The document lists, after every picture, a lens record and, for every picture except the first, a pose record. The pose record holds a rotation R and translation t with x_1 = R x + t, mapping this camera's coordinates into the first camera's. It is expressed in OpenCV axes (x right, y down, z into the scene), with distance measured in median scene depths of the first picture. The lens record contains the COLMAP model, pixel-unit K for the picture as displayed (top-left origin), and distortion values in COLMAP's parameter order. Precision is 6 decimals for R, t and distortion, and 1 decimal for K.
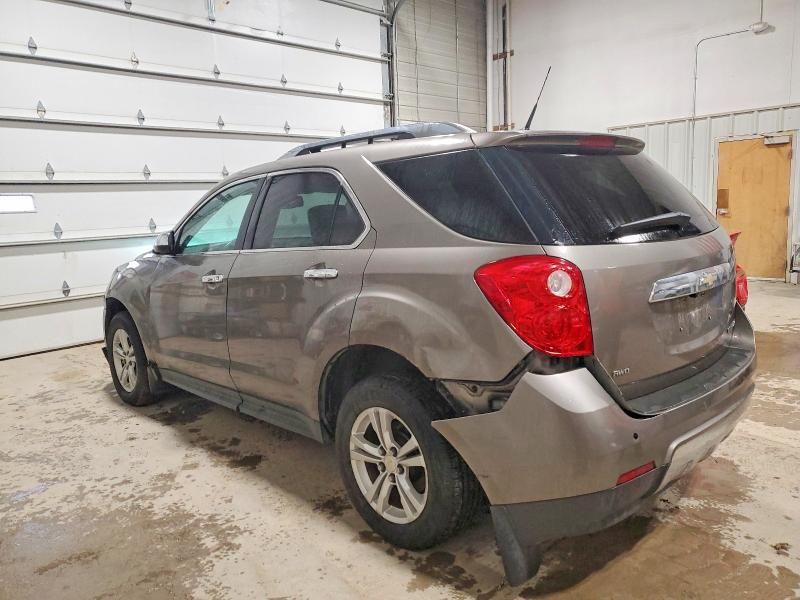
lens RADIAL K [[634.0, 0, 395.8], [0, 634.0, 305.2], [0, 0, 1]] dist [0.008657, 0.021738]
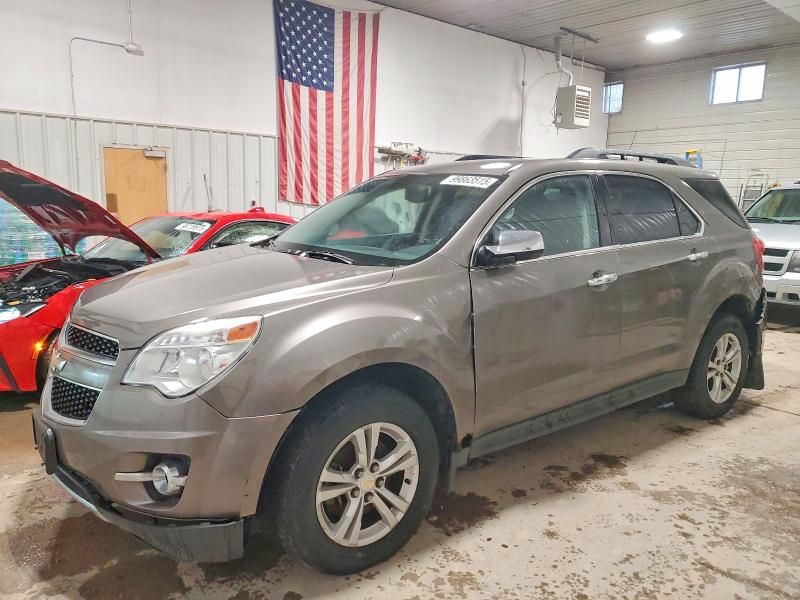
lens RADIAL K [[634.0, 0, 395.9], [0, 634.0, 298.9], [0, 0, 1]] dist [0.008657, 0.021738]
pose [[0.072772, -0.113273, 0.990895, -1.212933], [0.135710, 0.985413, 0.102679, -0.148145], [-0.988072, 0.127002, 0.087083, 1.210649]]
